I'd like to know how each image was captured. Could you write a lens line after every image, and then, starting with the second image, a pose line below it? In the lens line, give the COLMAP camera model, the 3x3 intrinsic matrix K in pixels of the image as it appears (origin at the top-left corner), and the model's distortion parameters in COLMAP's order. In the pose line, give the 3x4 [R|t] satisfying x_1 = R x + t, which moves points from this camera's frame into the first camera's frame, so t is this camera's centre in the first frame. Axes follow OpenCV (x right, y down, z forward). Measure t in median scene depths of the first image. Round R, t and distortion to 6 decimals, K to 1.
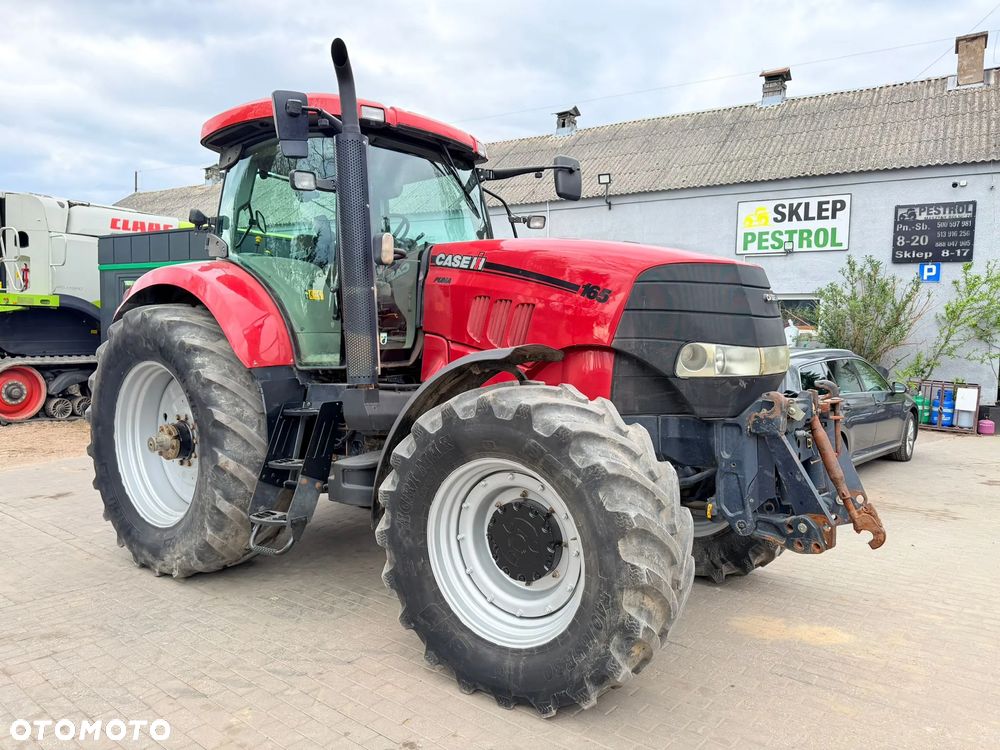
lens RADIAL K [[698.3, 0, 496.7], [0, 698.3, 378.6], [0, 0, 1]] dist [0.059583, -0.078591]
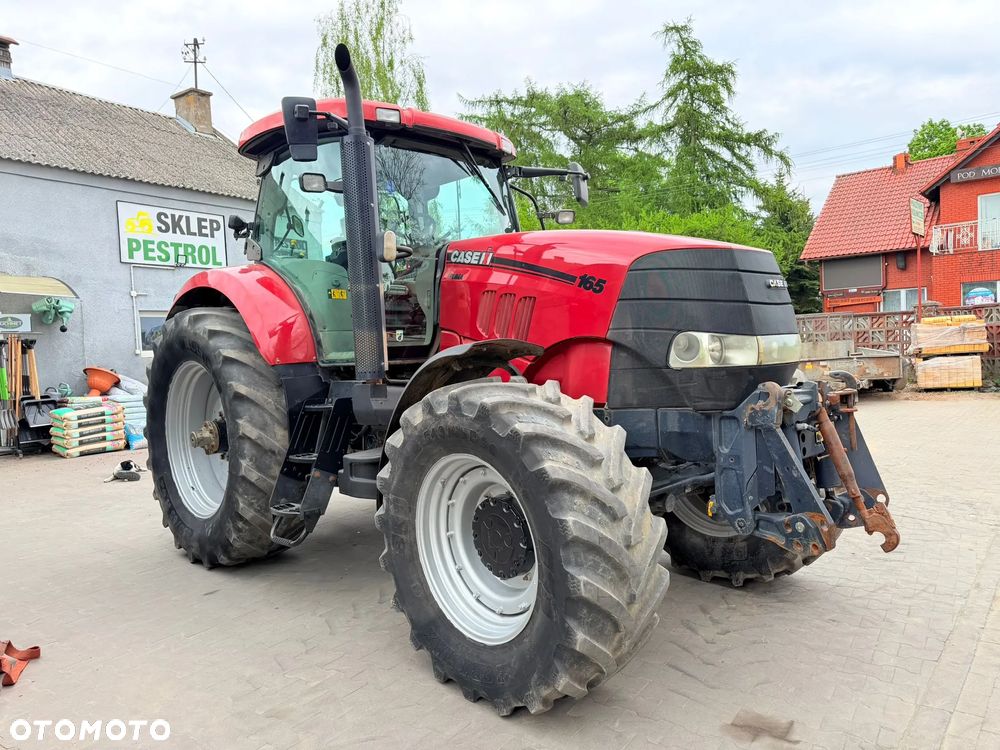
lens RADIAL K [[698.3, 0, 496.7], [0, 698.3, 378.6], [0, 0, 1]] dist [0.059583, -0.078591]
pose [[0.991073, -0.008128, -0.133072, 0.119770], [0.007405, 0.999955, -0.005929, 0.012854], [0.133114, 0.004891, 0.991089, 0.013062]]
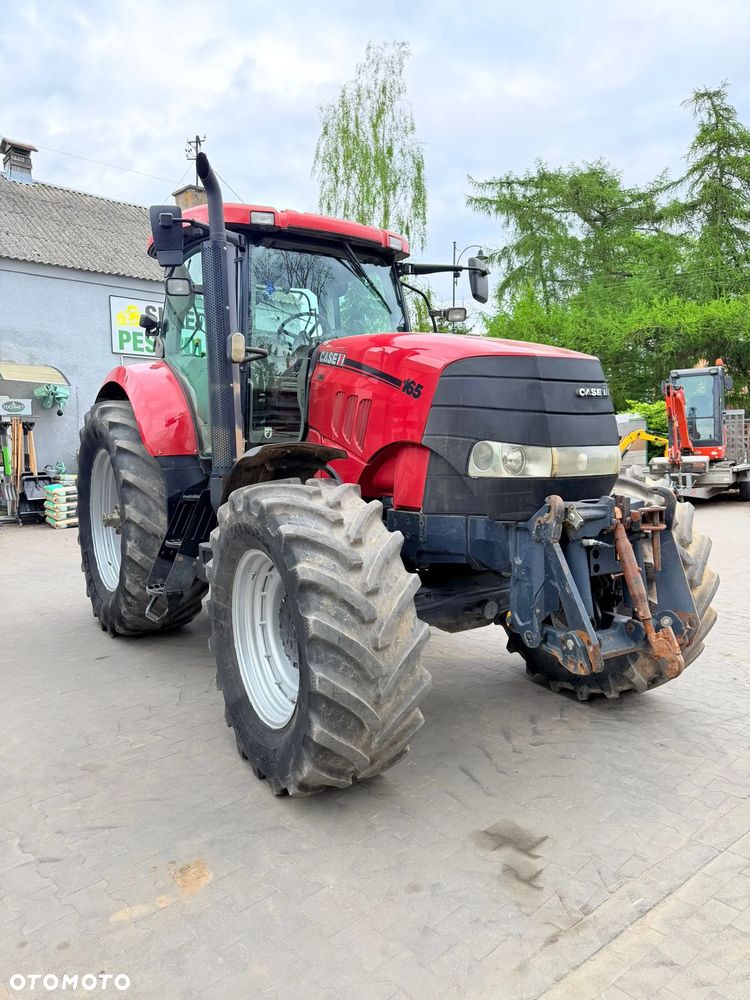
lens RADIAL K [[698.4, 0, 370.9], [0, 698.4, 502.7], [0, 0, 1]] dist [0.058622, -0.073452]
pose [[0.945965, 0.045576, -0.321050, 0.352776], [-0.032567, 0.998421, 0.045778, -0.004701], [0.322630, -0.032849, 0.945955, 0.042057]]
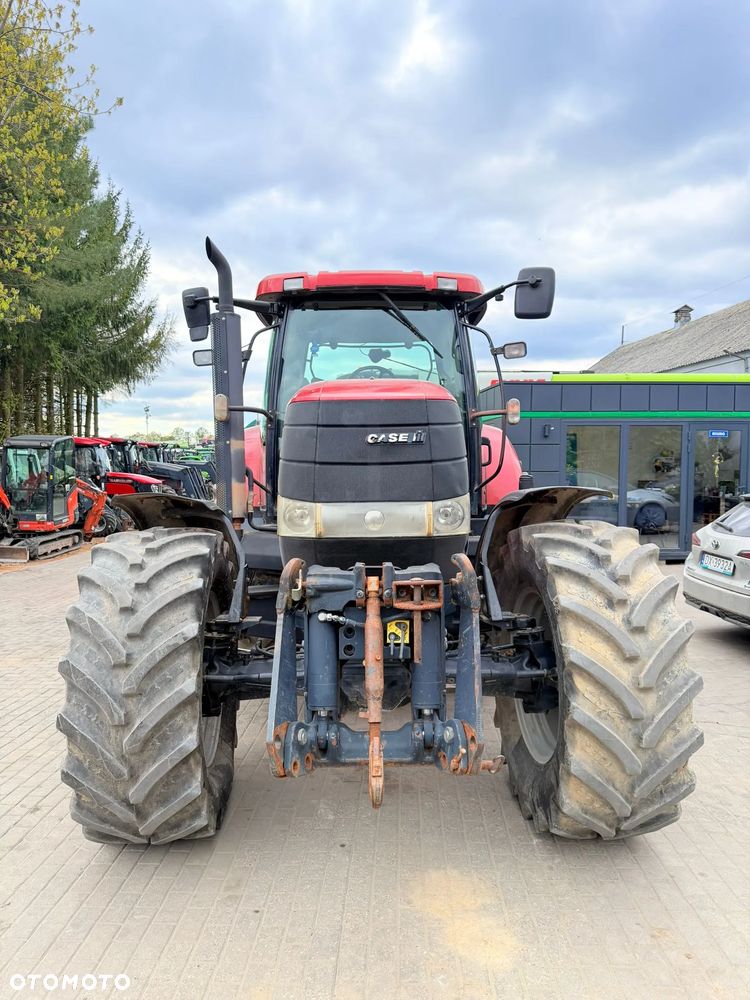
lens RADIAL K [[698.3, 0, 375.0], [0, 698.3, 500.0], [0, 0, 1]] dist [0.059583, -0.078591]
pose [[0.623359, 0.023624, -0.781579, 0.814978], [-0.047468, 0.998843, -0.007668, -0.034828], [0.780494, 0.041880, 0.623759, 0.443030]]
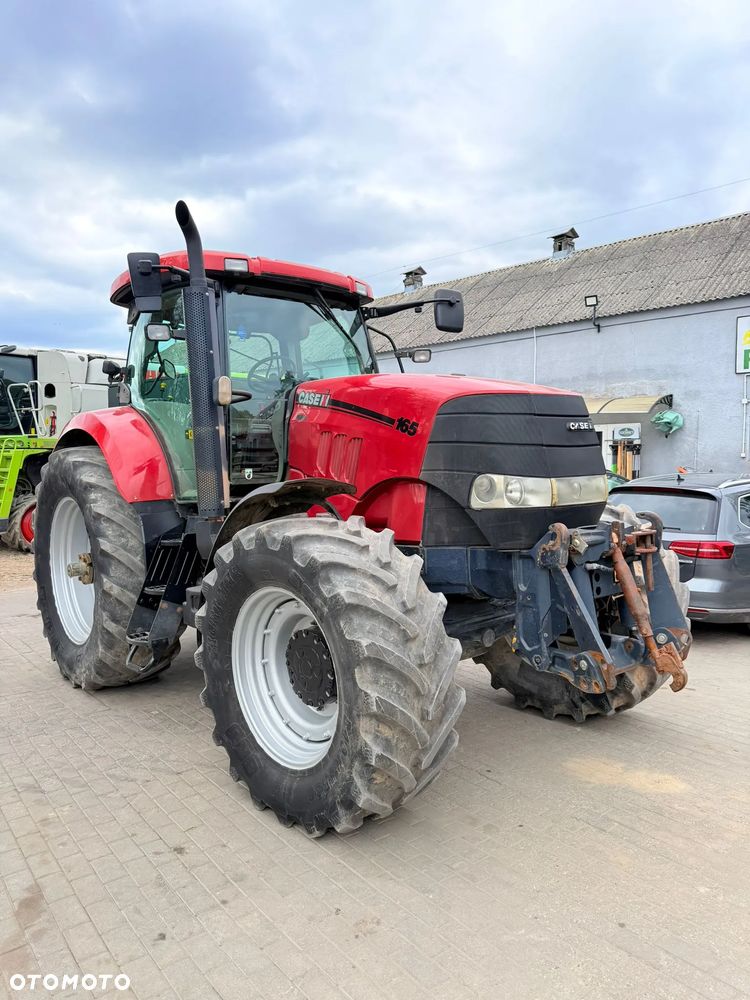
lens RADIAL K [[698.3, 0, 375.0], [0, 698.3, 500.0], [0, 0, 1]] dist [0.059583, -0.078591]
pose [[0.976594, -0.008559, -0.214922, 0.271095], [0.005499, 0.999875, -0.014830, -0.000468], [0.215022, 0.013301, 0.976519, -0.000640]]
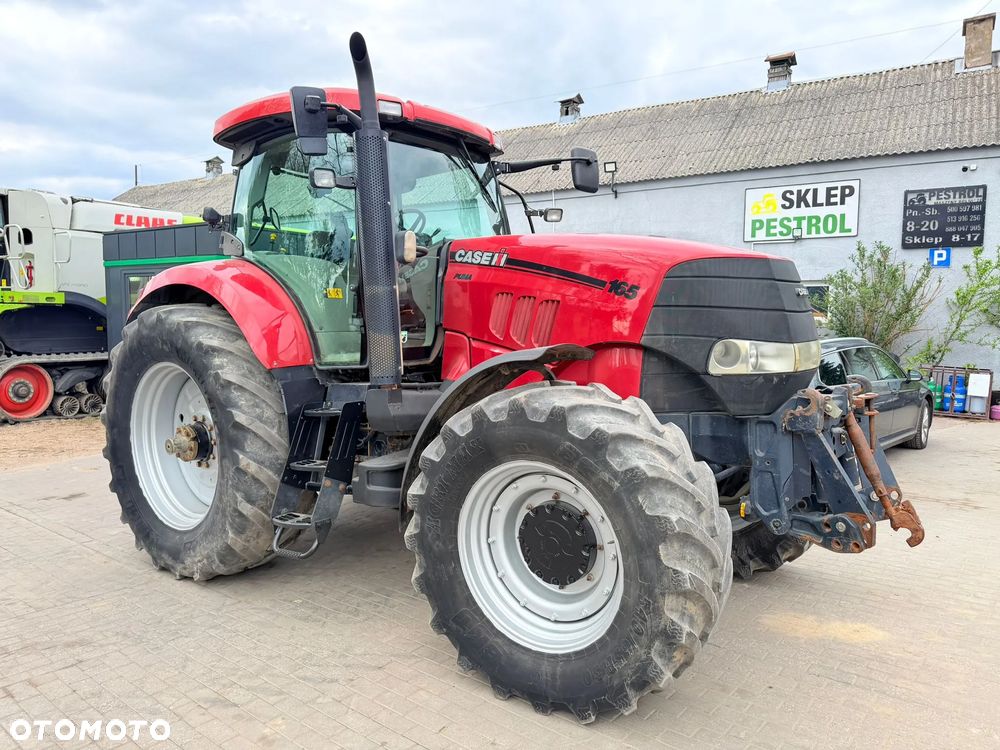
lens RADIAL K [[698.4, 0, 500.0], [0, 698.4, 375.0], [0, 0, 1]] dist [0.058622, -0.073452]
pose [[0.999907, -0.013603, 0.001161, -0.029820], [0.013590, 0.999852, 0.010545, -0.012594], [-0.001305, -0.010529, 0.999944, 0.013780]]
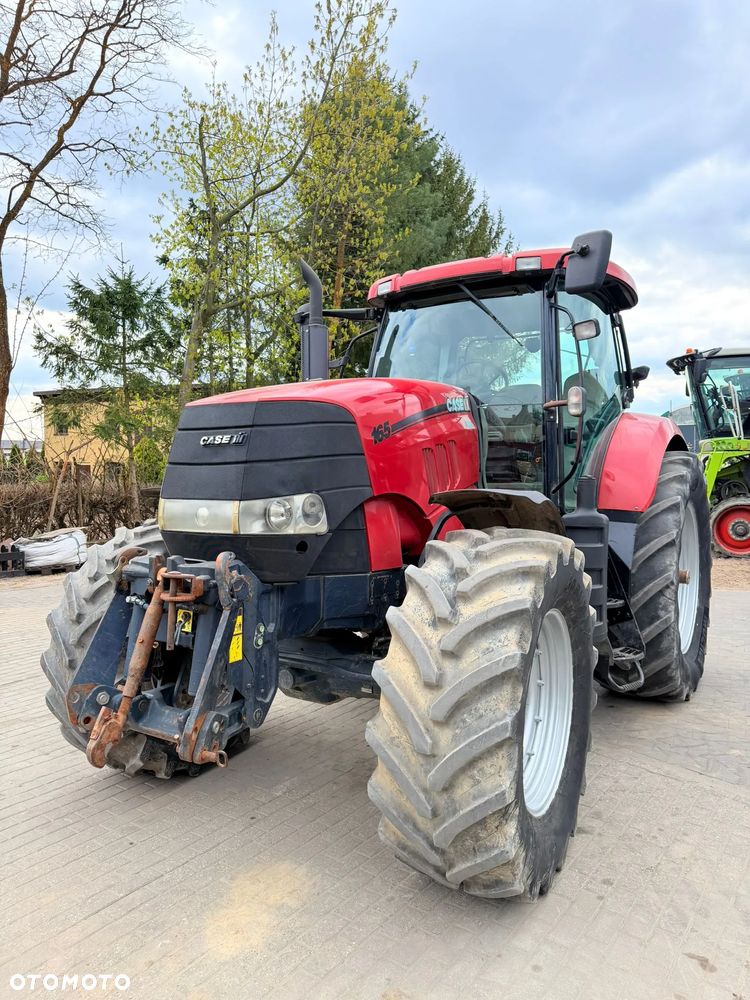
lens RADIAL K [[698.3, 0, 375.0], [0, 698.3, 500.0], [0, 0, 1]] dist [0.059583, -0.078591]
pose [[0.093927, 0.040337, -0.994762, 1.017291], [-0.068879, 0.997048, 0.033926, -0.071937], [0.993194, 0.065332, 0.096428, 0.934745]]
